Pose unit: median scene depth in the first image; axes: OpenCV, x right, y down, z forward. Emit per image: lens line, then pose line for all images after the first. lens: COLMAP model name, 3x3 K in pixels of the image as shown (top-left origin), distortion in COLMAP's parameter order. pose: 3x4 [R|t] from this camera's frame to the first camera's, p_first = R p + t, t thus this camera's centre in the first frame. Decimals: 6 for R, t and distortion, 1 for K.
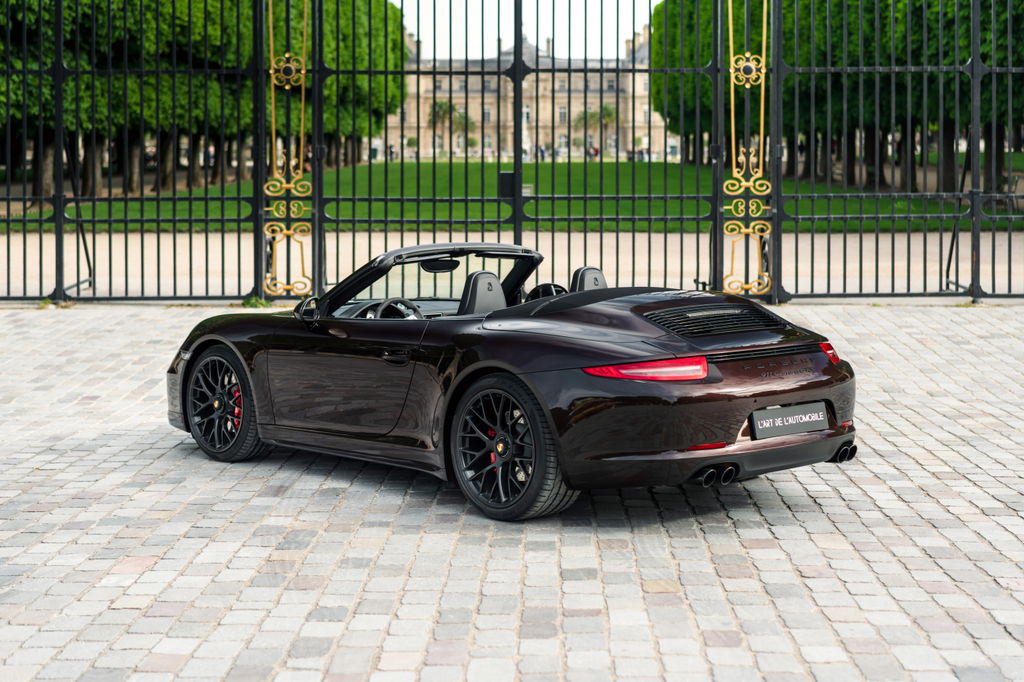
lens RADIAL K [[1427.4, 0, 517.4], [0, 1427.4, 297.9], [0, 0, 1]] dist [-0.000147, -0.009935]
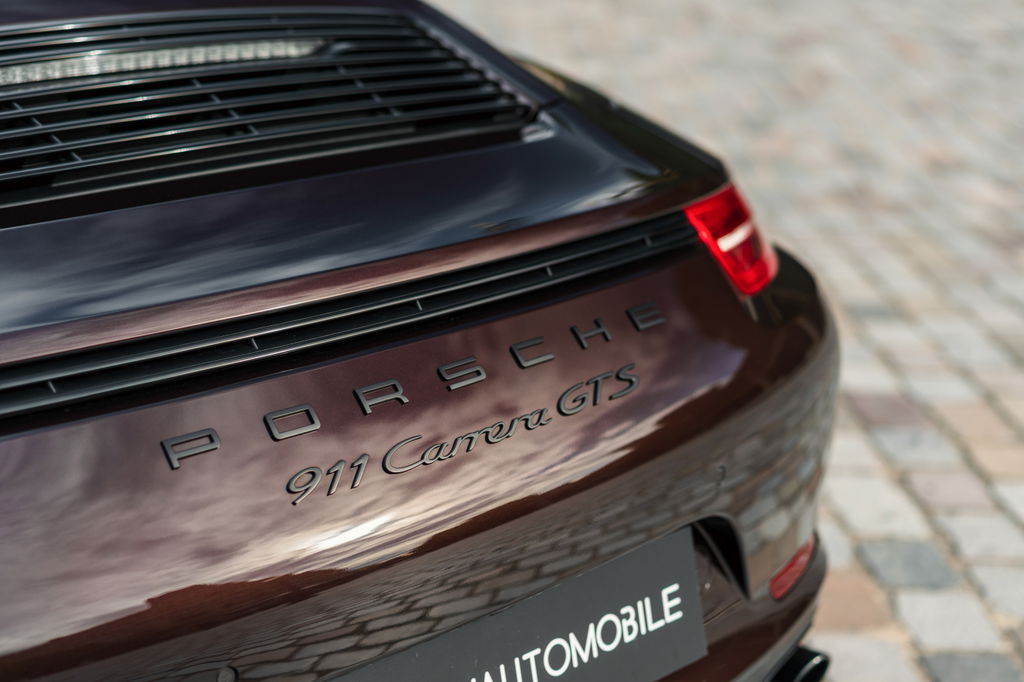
lens RADIAL K [[1427.4, 0, 517.4], [0, 1427.4, 297.9], [0, 0, 1]] dist [-0.000147, -0.009935]
pose [[0.998163, -0.006004, 0.060292, 0.079400], [-0.007933, 0.973565, 0.228274, -0.001367], [-0.060069, -0.228333, 0.971728, 0.361703]]
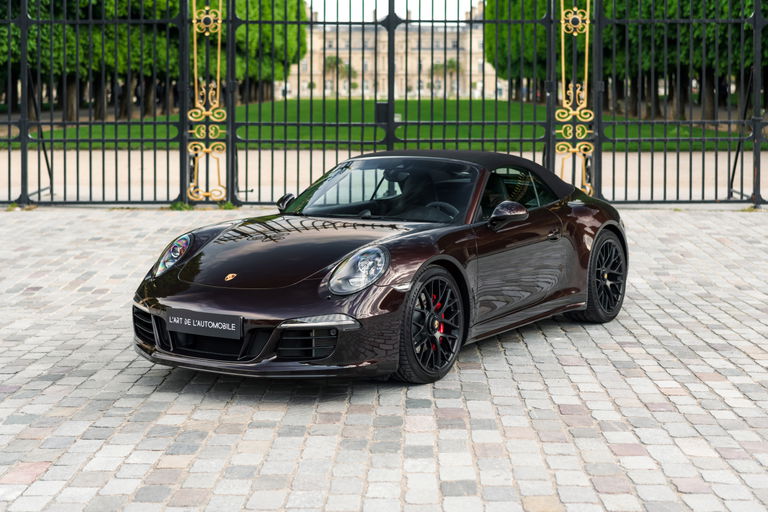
lens RADIAL K [[1023.8, 0, 386.6], [0, 1023.8, 193.6], [0, 0, 1]] dist [0.011952, -0.042201]
pose [[0.999995, 0.003010, 0.000041, -0.003273], [-0.003009, 0.999988, -0.003743, -0.005033], [-0.000053, 0.003743, 0.999993, 0.102600]]
